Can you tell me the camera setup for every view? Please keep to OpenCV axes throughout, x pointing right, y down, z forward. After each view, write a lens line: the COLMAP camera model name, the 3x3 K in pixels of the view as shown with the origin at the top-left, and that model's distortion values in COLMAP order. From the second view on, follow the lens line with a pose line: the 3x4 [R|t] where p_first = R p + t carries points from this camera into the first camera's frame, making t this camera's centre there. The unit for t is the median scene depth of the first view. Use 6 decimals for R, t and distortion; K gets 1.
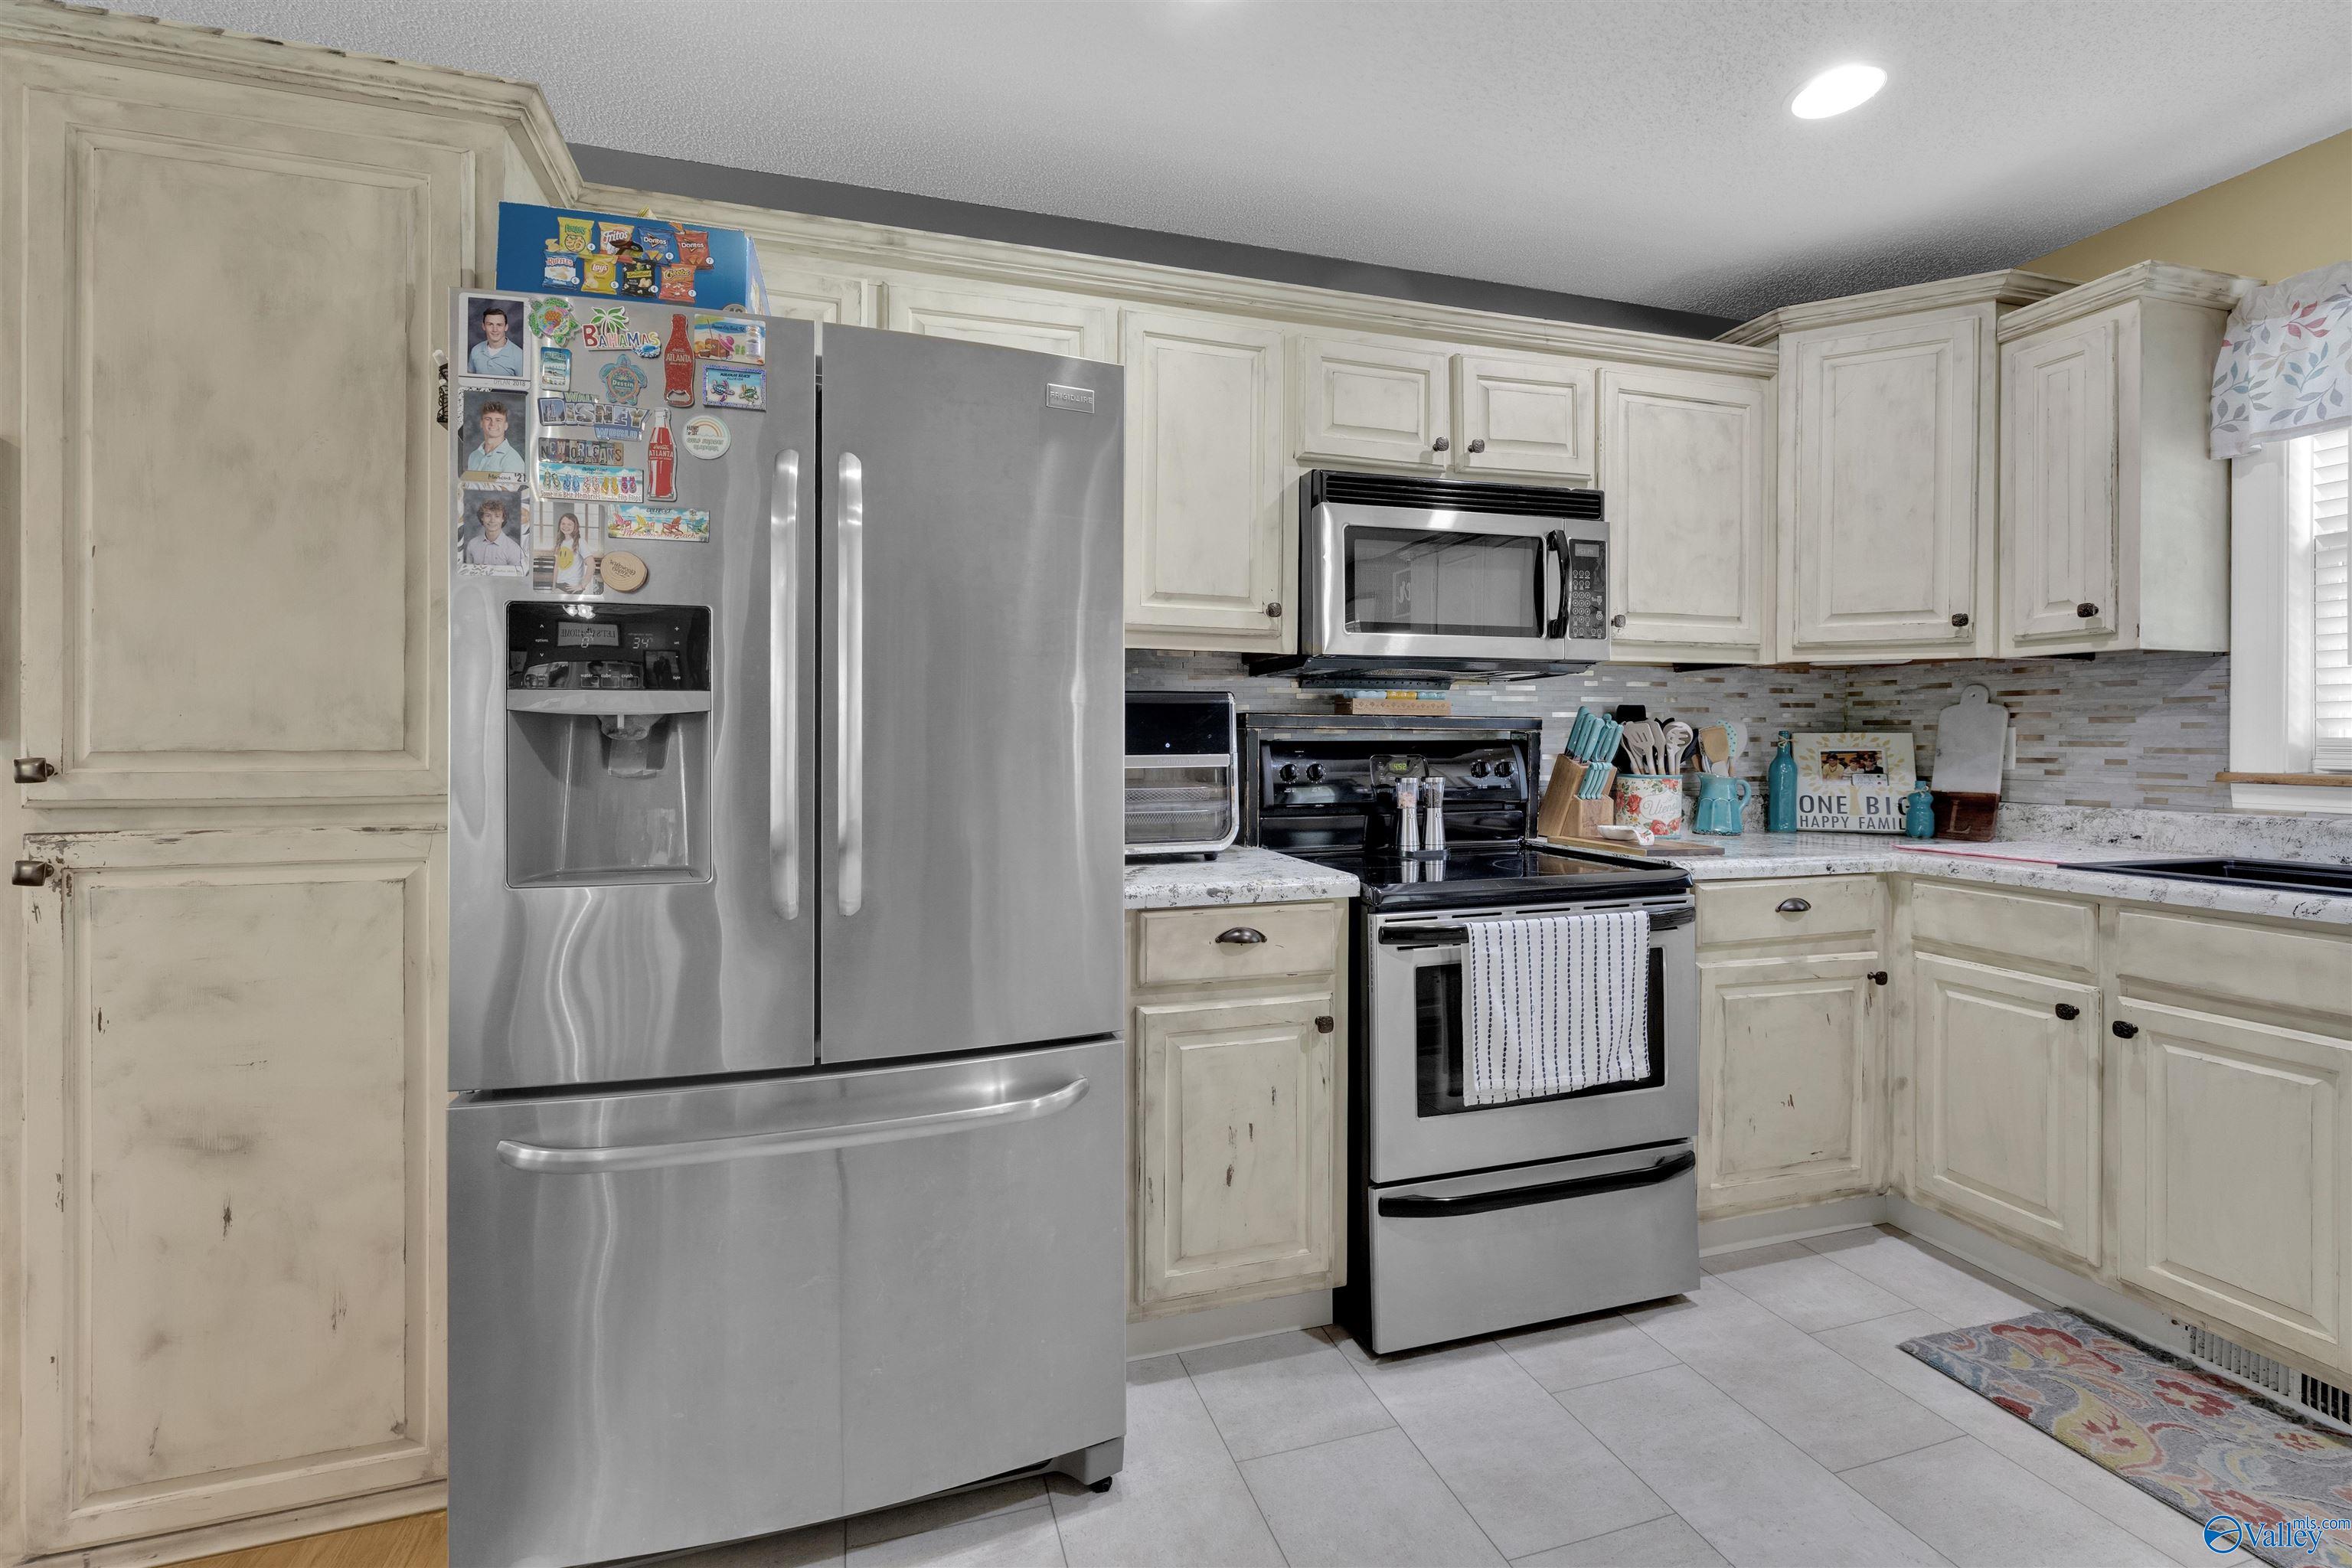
lens RADIAL K [[996.3, 0, 1161.1], [0, 996.3, 746.9], [0, 0, 1]] dist [0.000823, 0.000097]
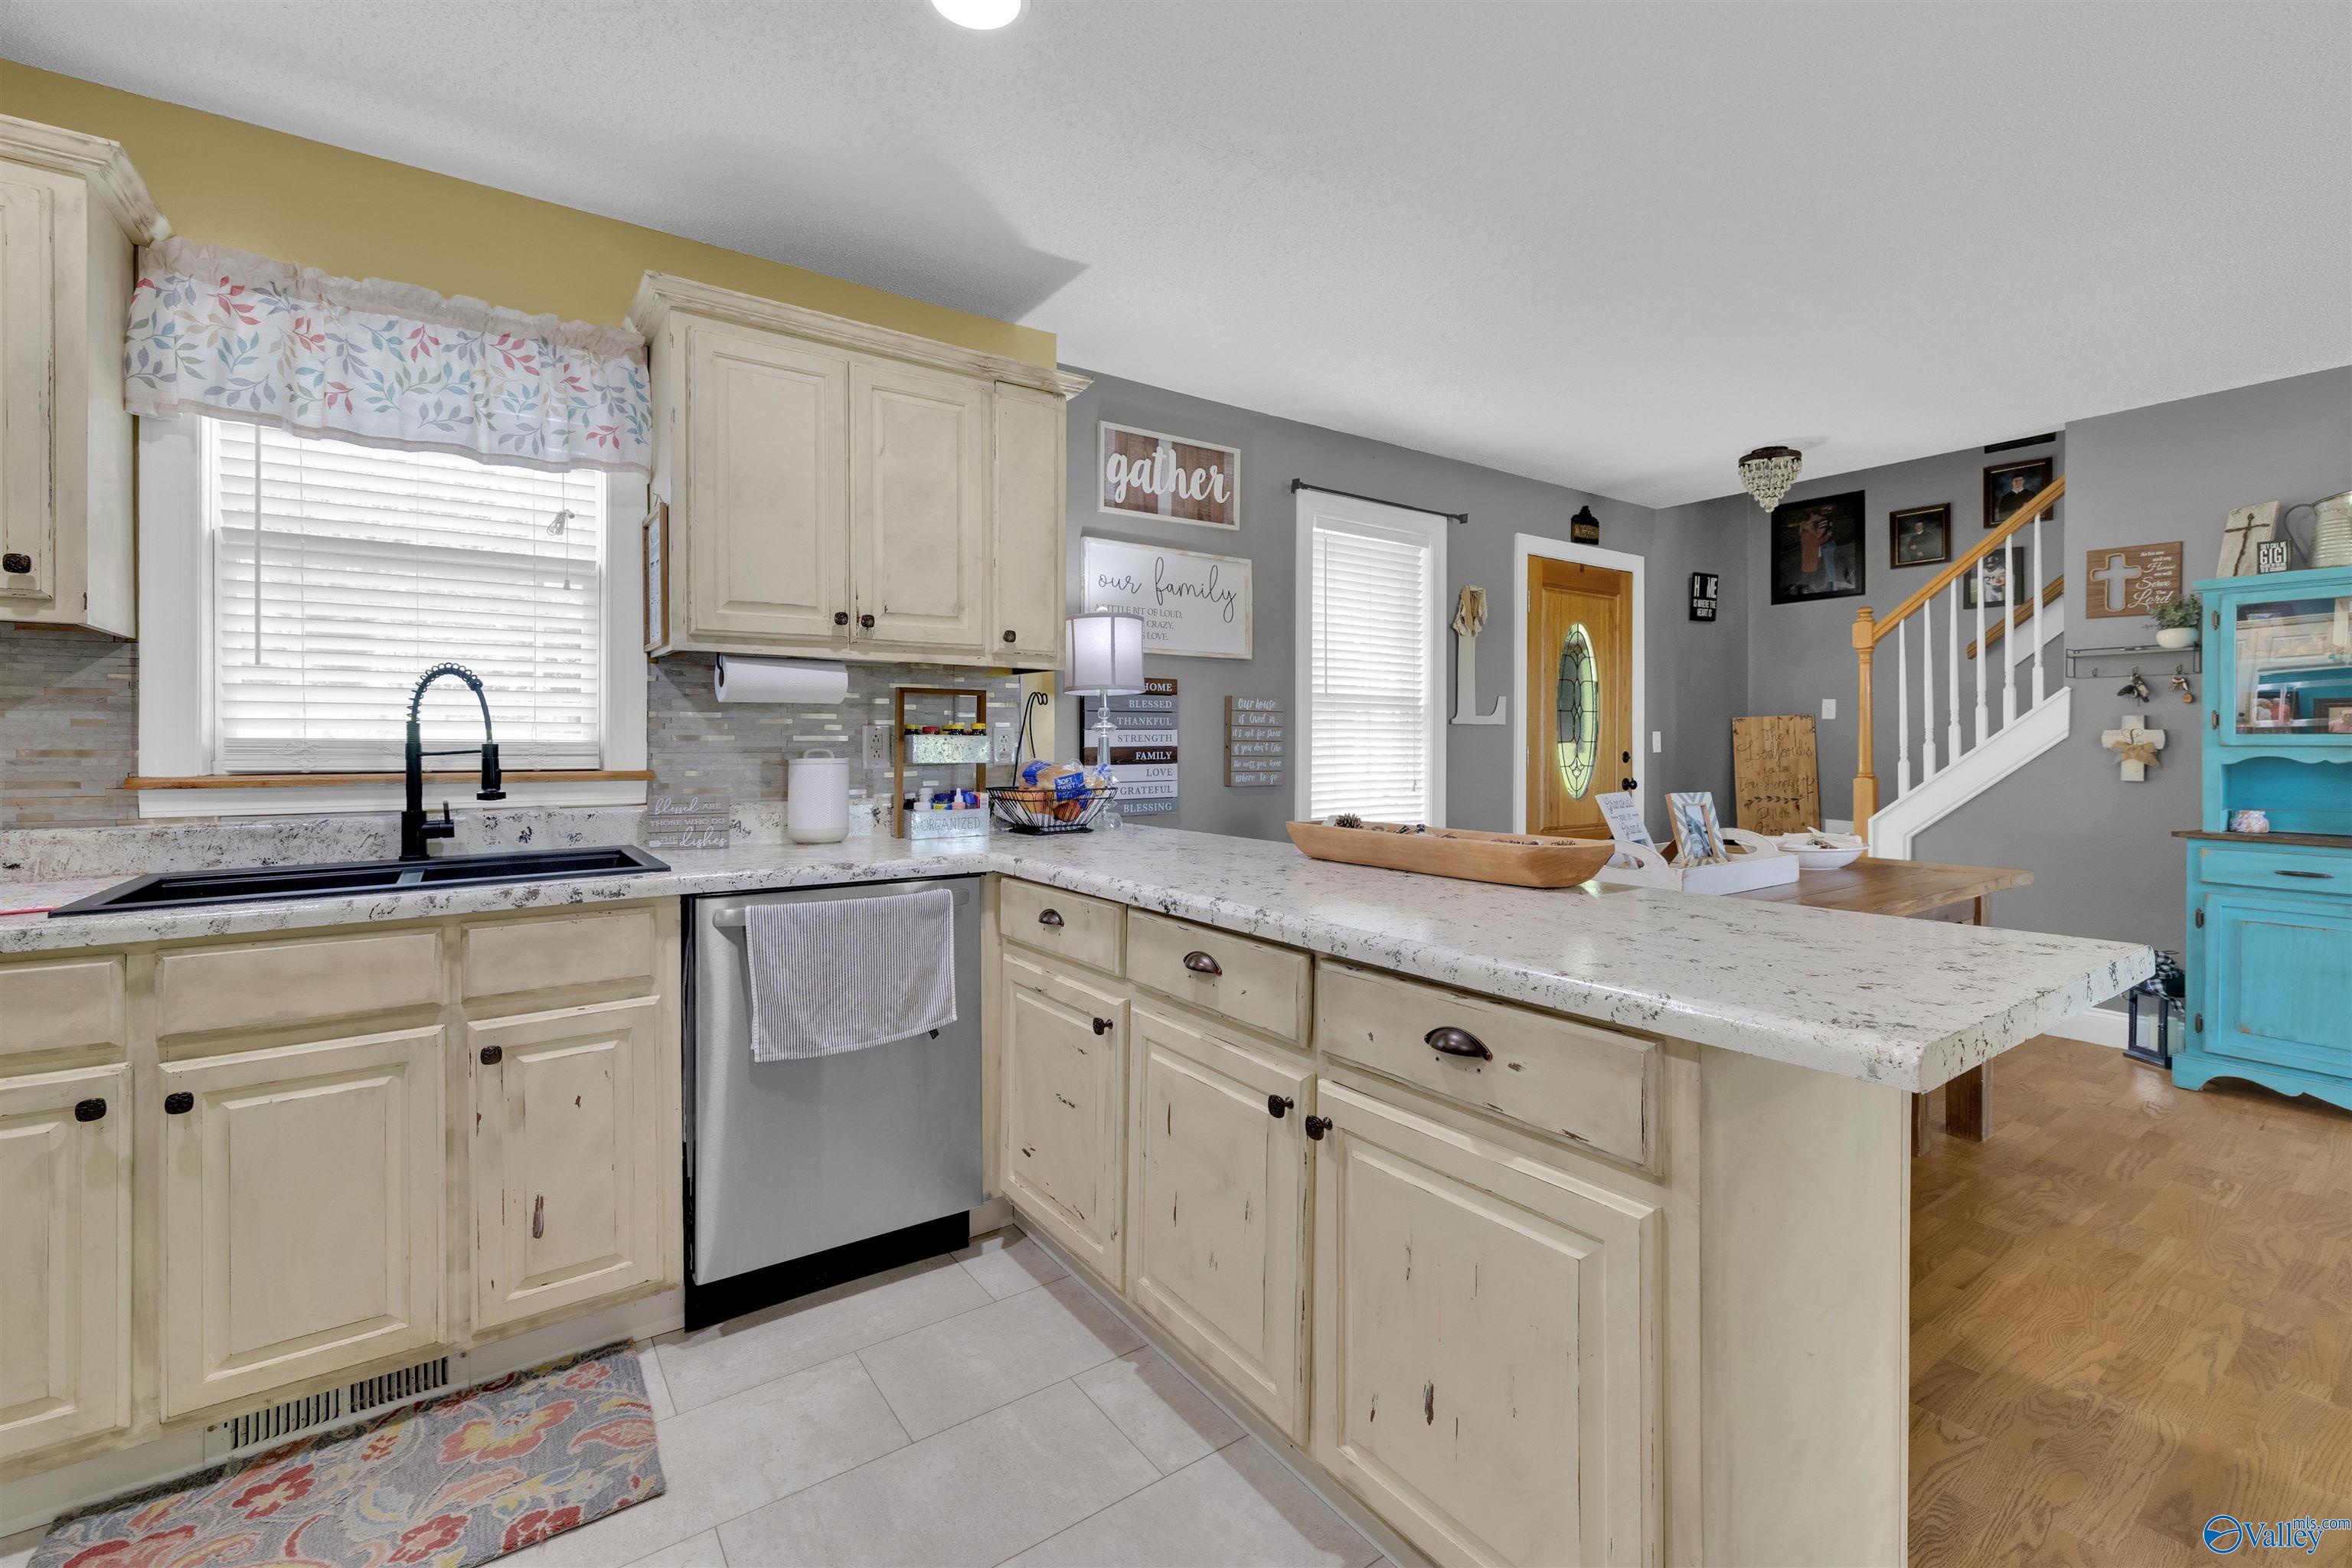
lens RADIAL K [[996.3, 0, 1157.2], [0, 996.3, 744.6], [0, 0, 1]] dist [0.000823, 0.000097]
pose [[-0.305747, -0.002059, 0.952111, -0.029457], [0.006243, 0.999972, 0.004168, -0.001209], [-0.952092, 0.007218, -0.305726, 0.437801]]
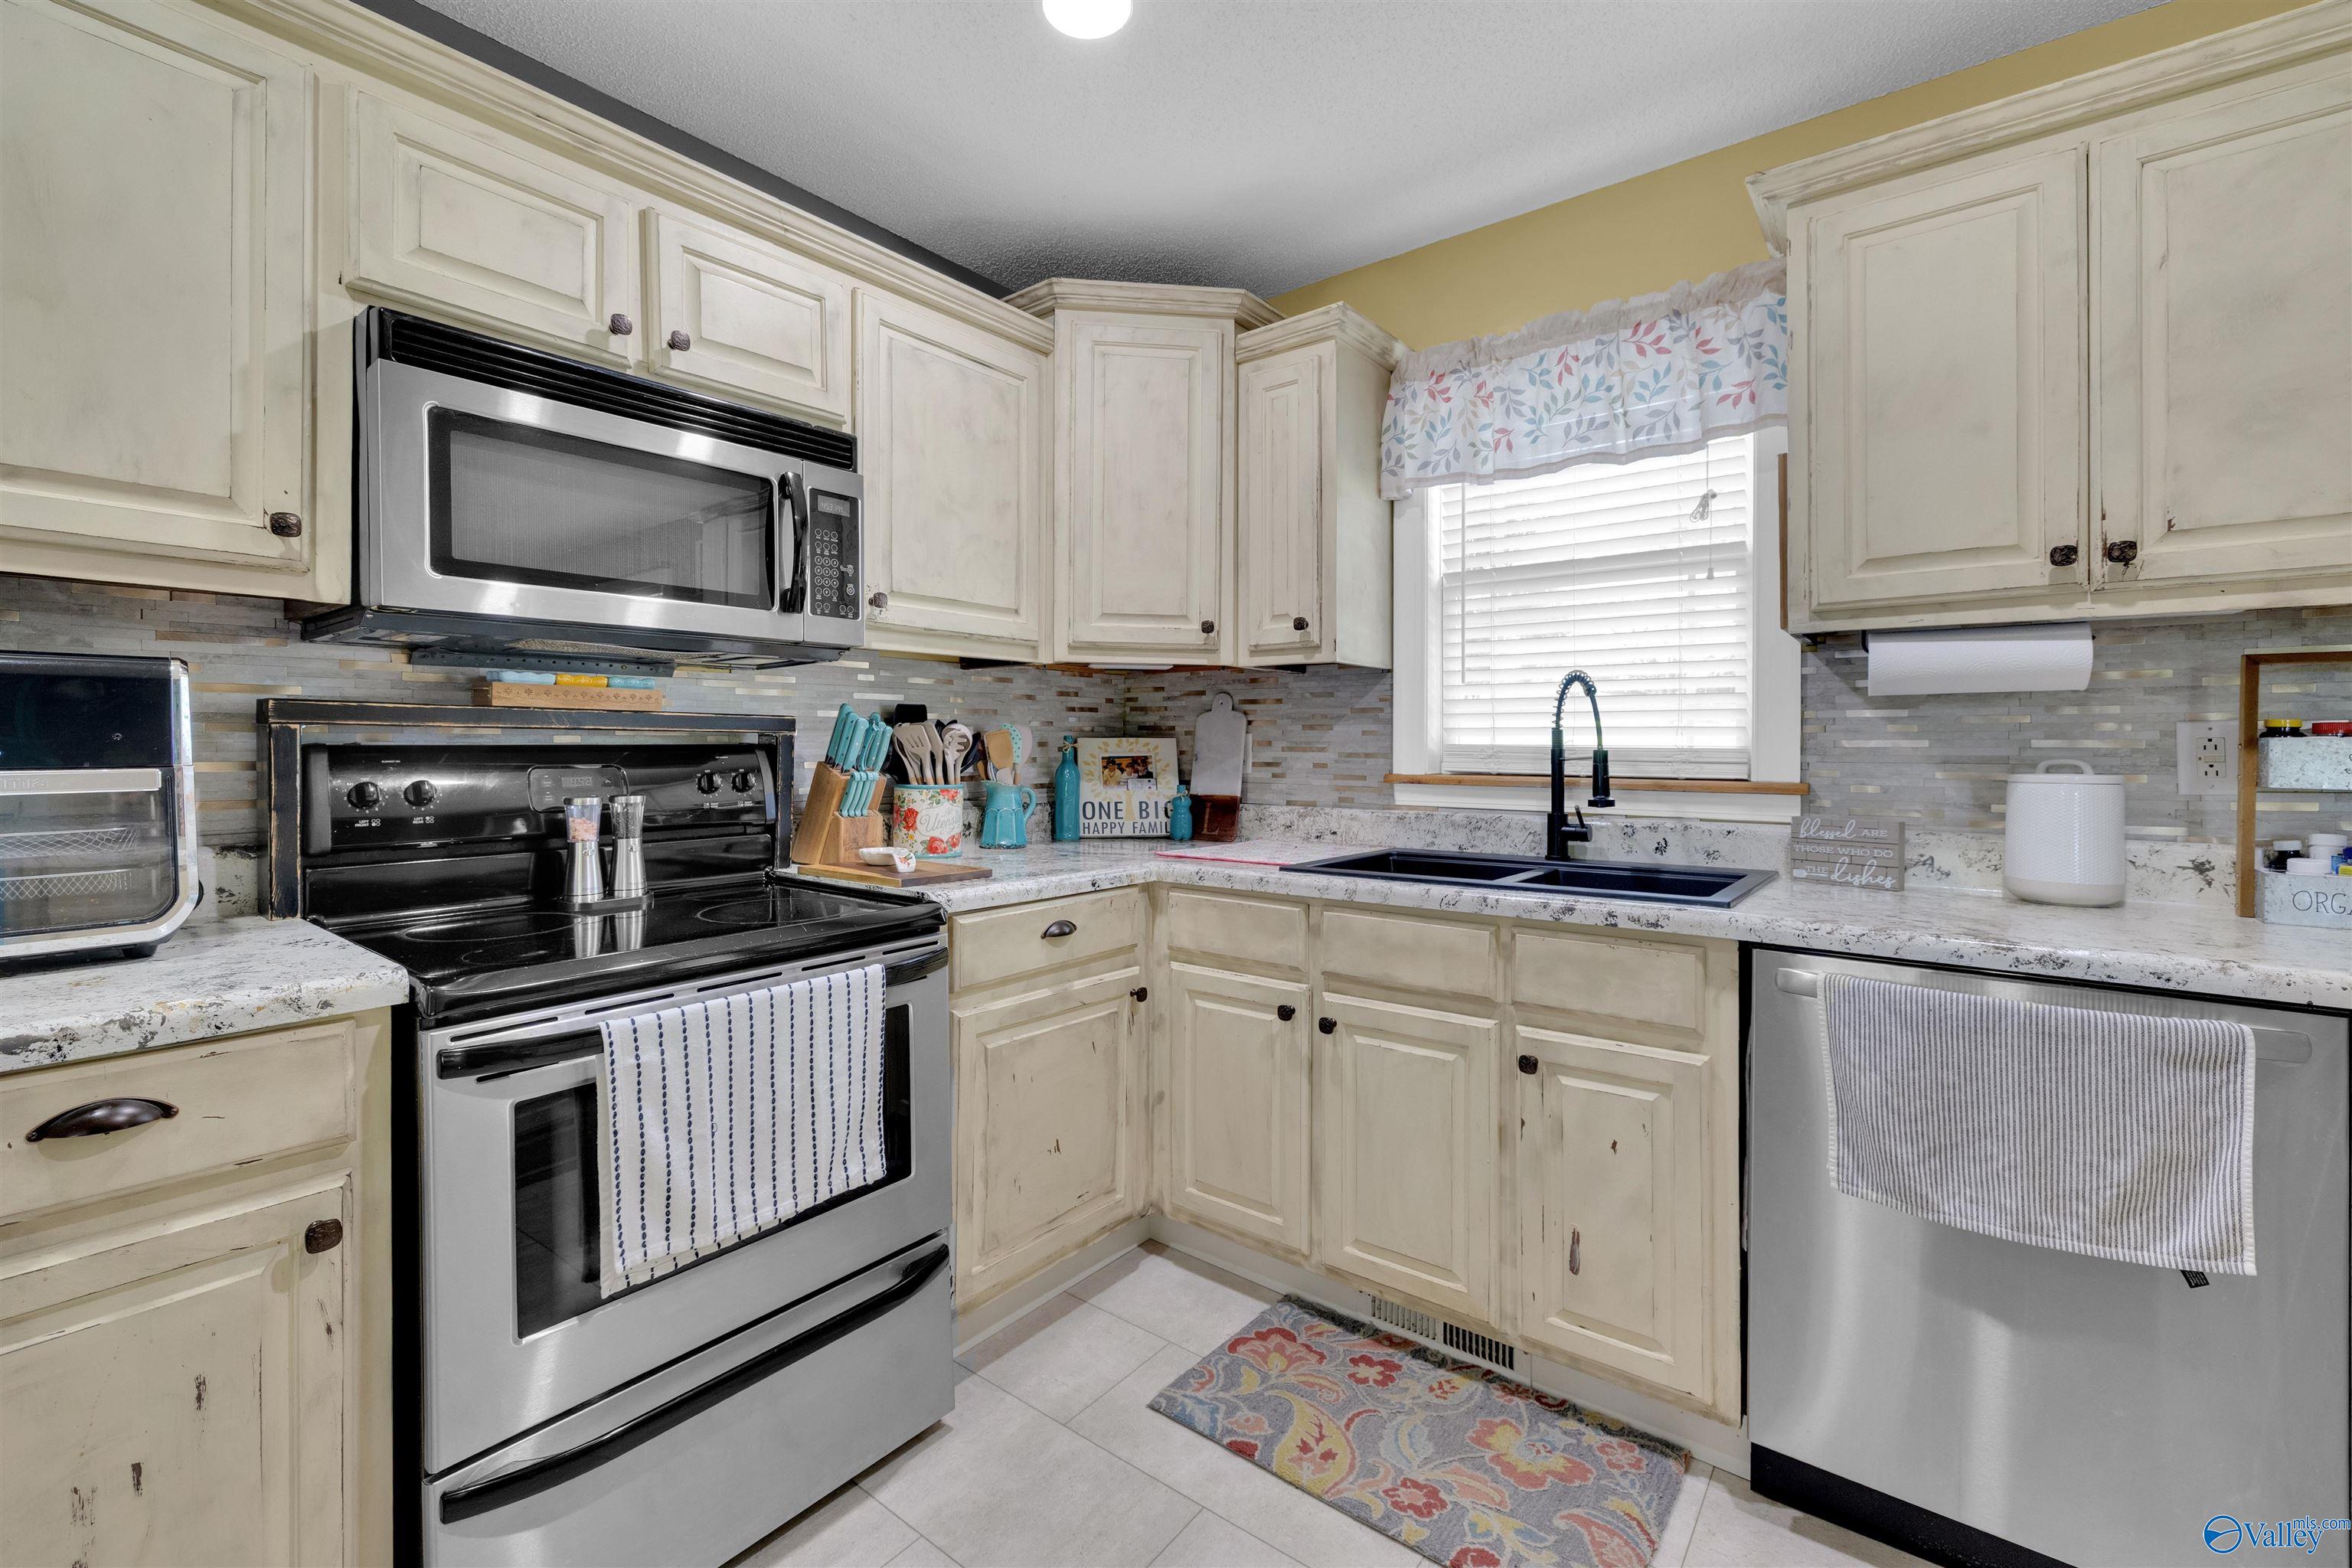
lens RADIAL K [[996.3, 0, 1161.3], [0, 996.3, 750.0], [0, 0, 1]] dist [0.000823, 0.000097]
pose [[0.821670, -0.000946, 0.569962, 0.206582], [0.001430, 0.999999, -0.000403, -0.002103], [-0.569961, 0.001147, 0.821671, 0.217465]]
